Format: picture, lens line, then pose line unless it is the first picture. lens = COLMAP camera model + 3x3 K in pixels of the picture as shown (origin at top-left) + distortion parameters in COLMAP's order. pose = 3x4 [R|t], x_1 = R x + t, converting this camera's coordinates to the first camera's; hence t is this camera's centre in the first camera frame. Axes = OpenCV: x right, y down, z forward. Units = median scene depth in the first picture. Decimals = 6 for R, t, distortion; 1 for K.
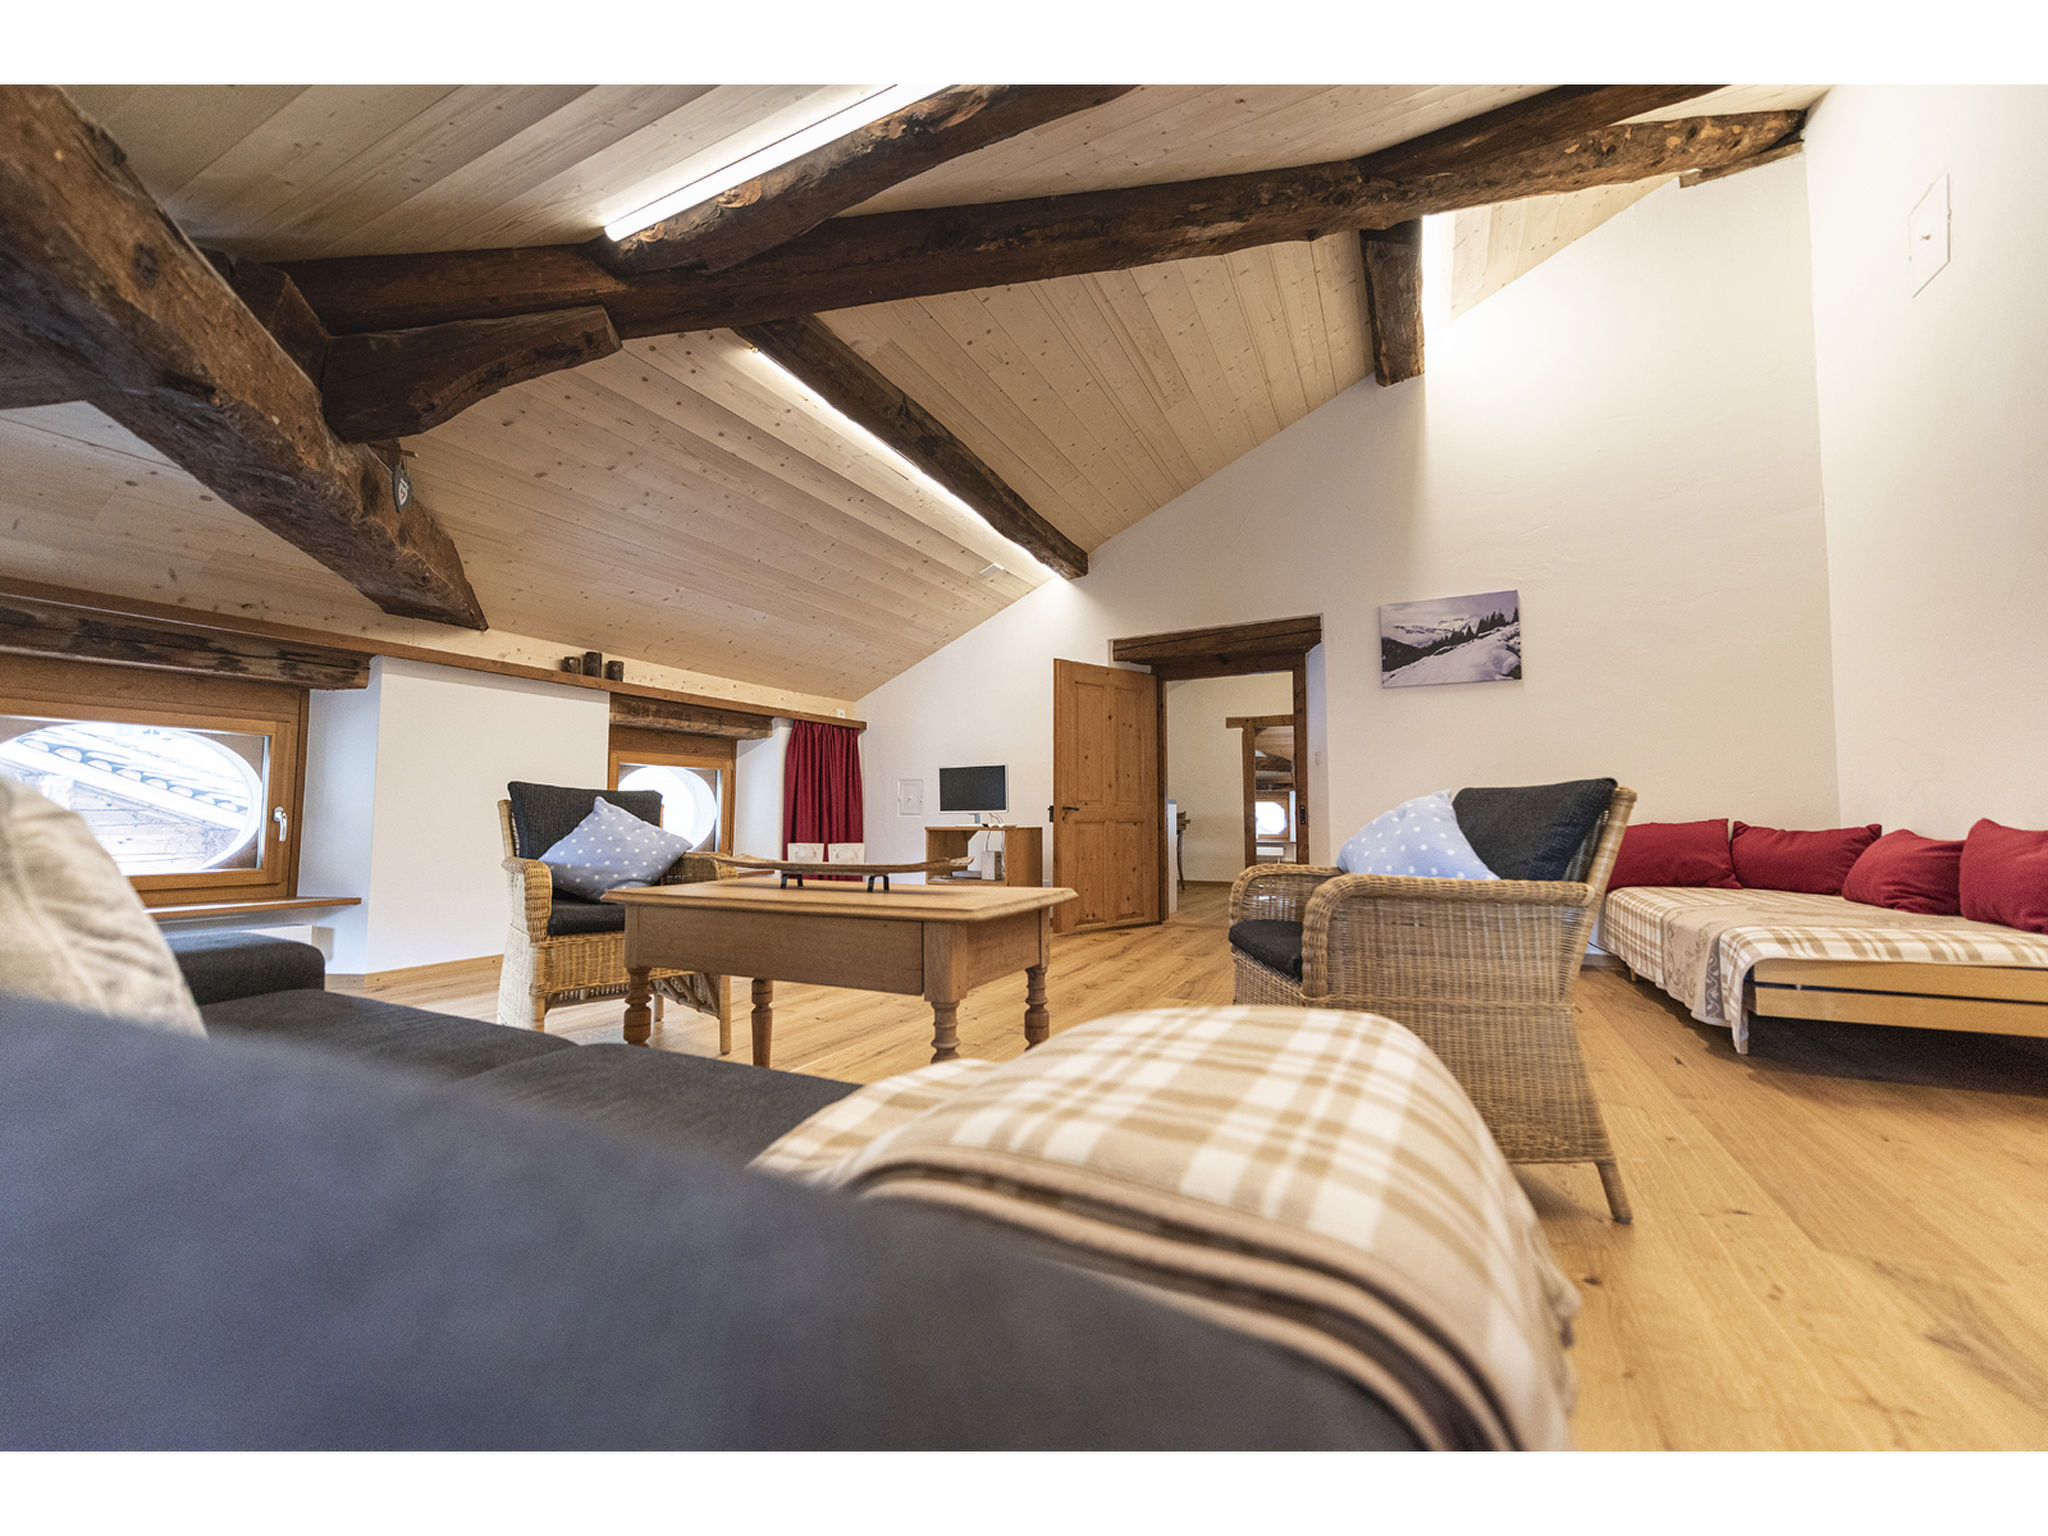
lens RADIAL K [[796.6, 0, 1030.0], [0, 796.6, 770.0], [0, 0, 1]] dist [0.014235, -0.005183]
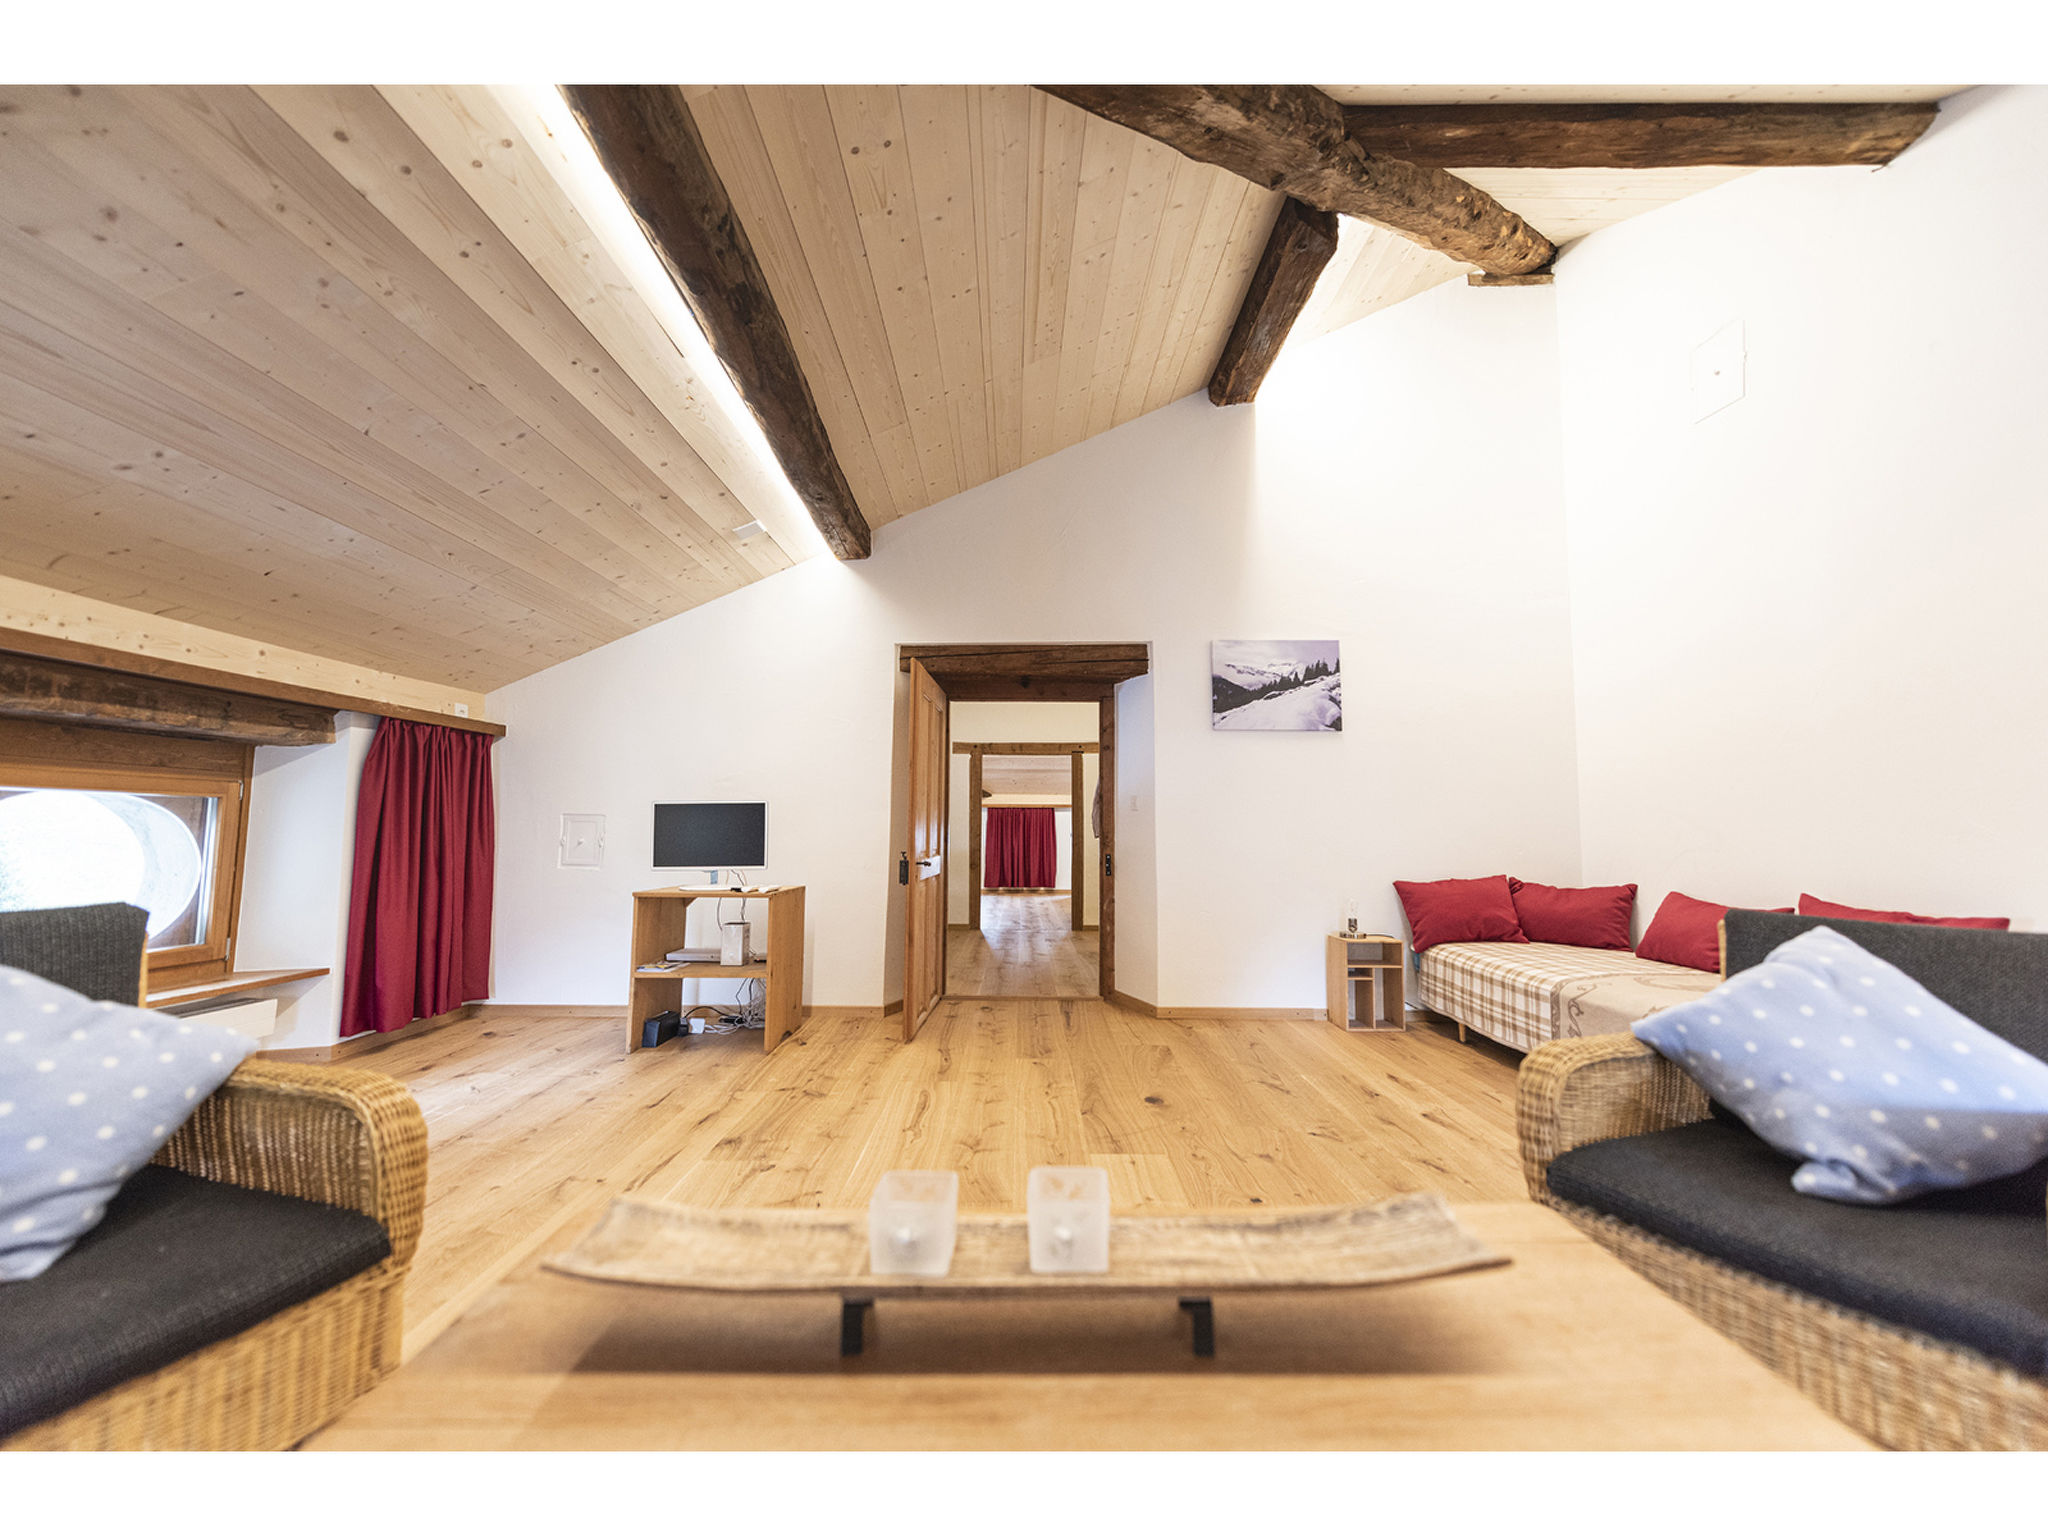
lens RADIAL K [[804.4, 0, 1032.8], [0, 804.4, 771.2], [0, 0, 1]] dist [0.015140, -0.005866]
pose [[0.891477, 0.037971, 0.451472, -0.156854], [-0.031603, 0.999266, -0.021639, -0.028937], [-0.451963, 0.005023, 0.892023, 0.268210]]
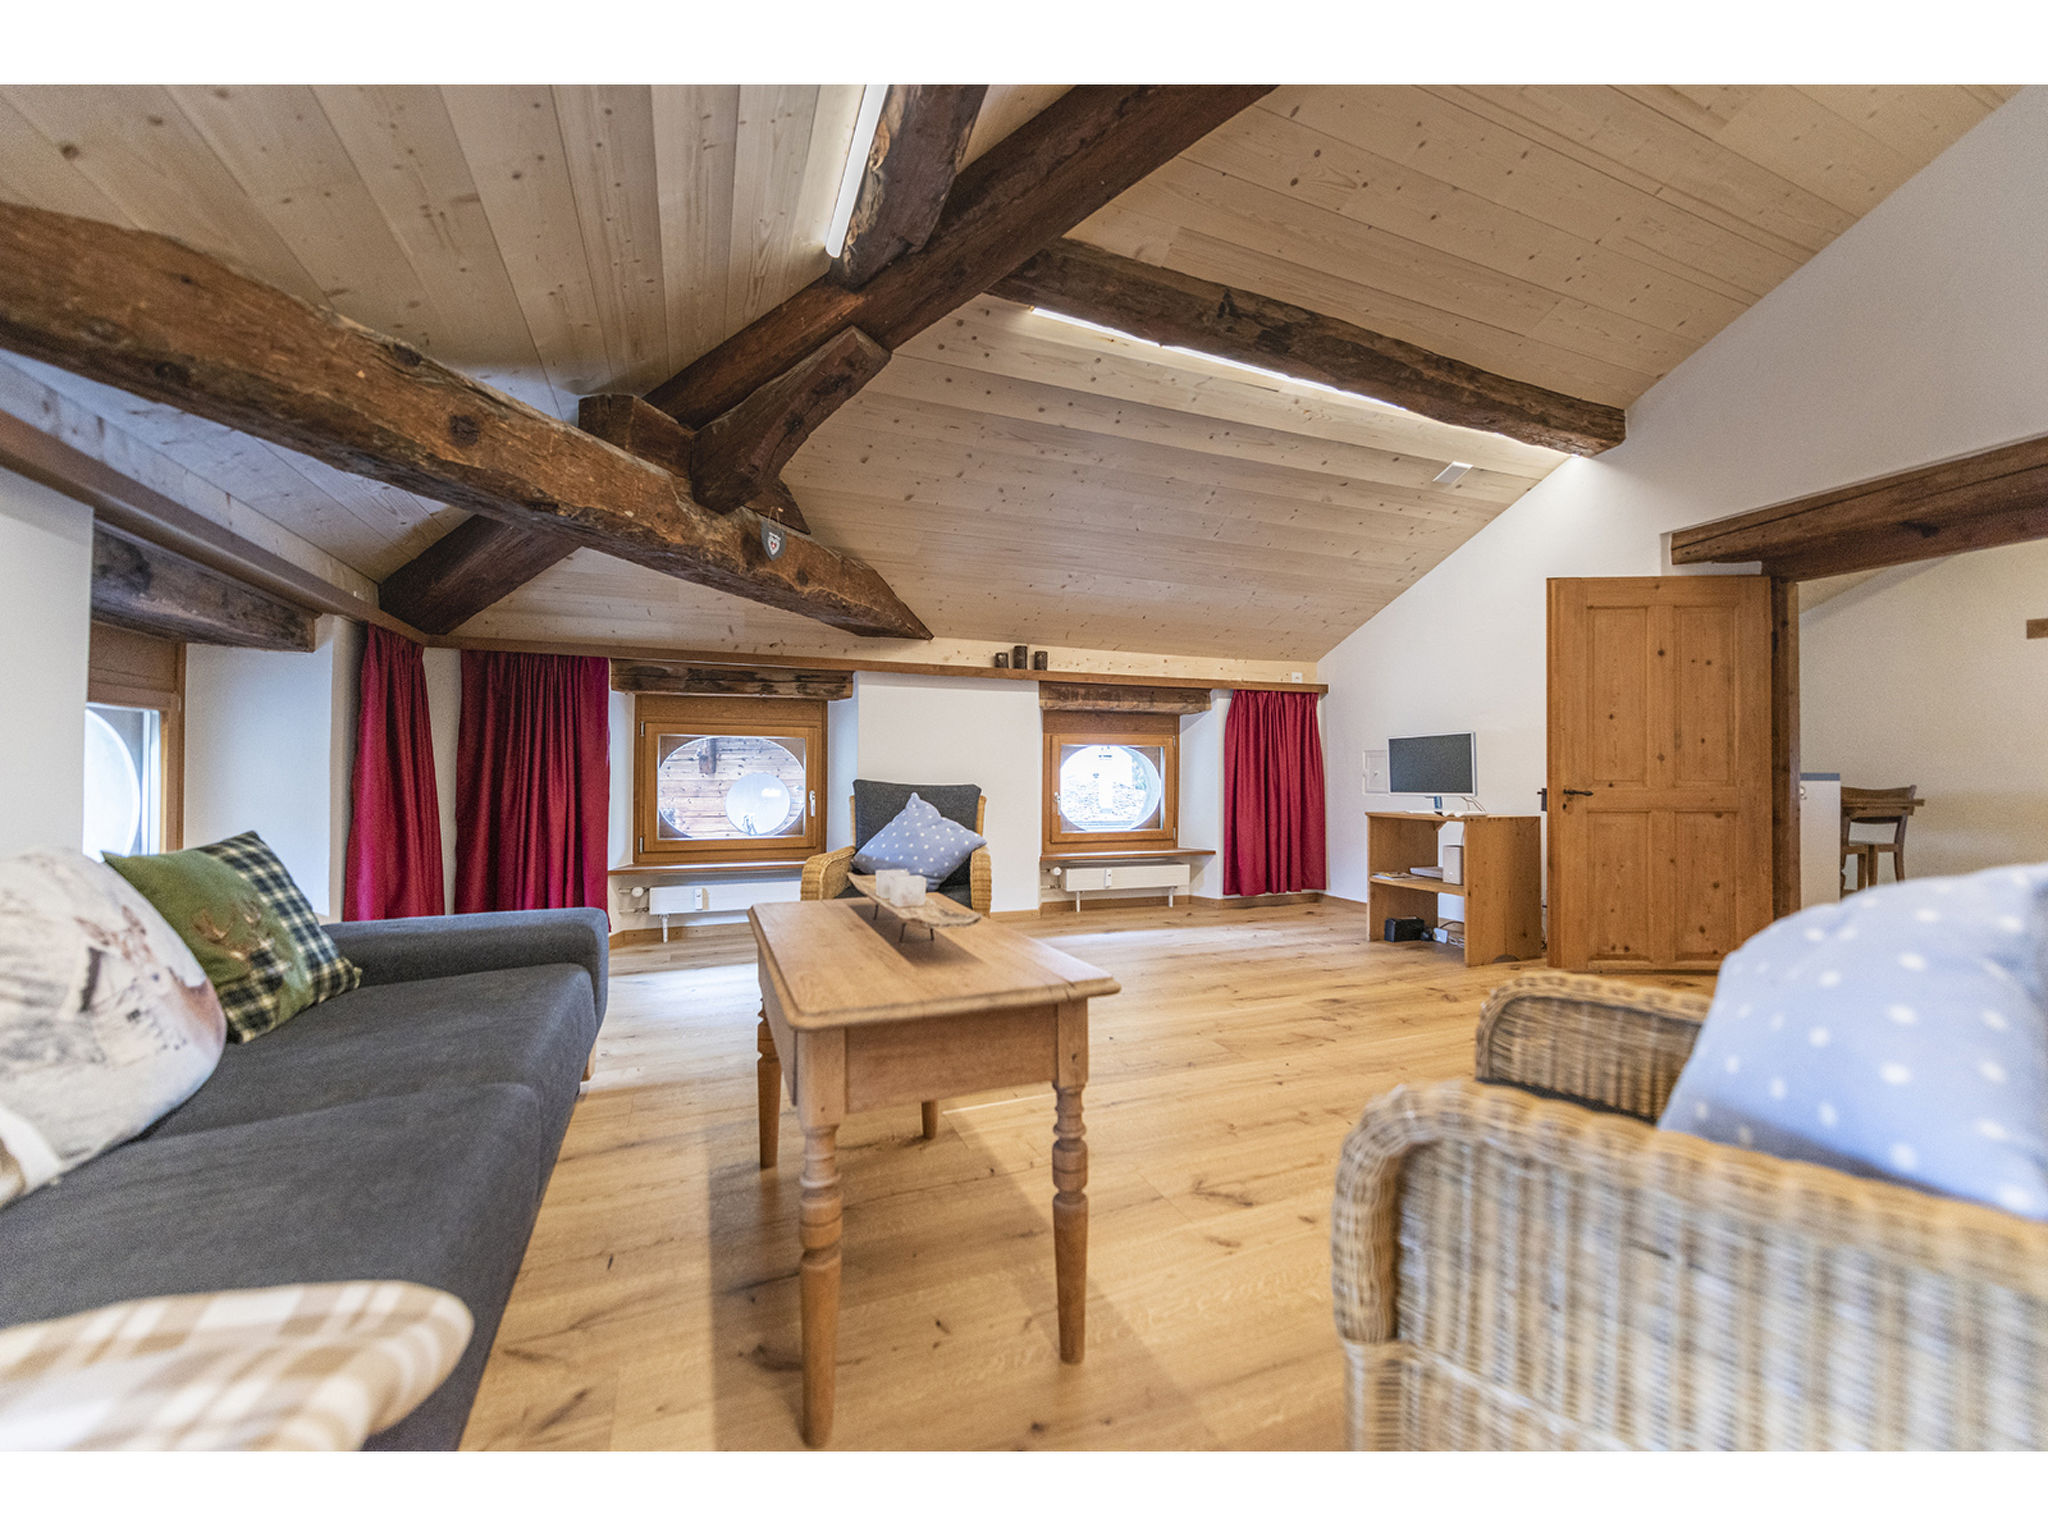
lens RADIAL K [[796.6, 0, 1030.0], [0, 796.6, 770.0], [0, 0, 1]] dist [0.014235, -0.005183]
pose [[0.754174, -0.005614, -0.656650, 0.161623], [0.040831, 0.998430, 0.038358, -0.018806], [0.655404, -0.055740, 0.753219, 0.175461]]
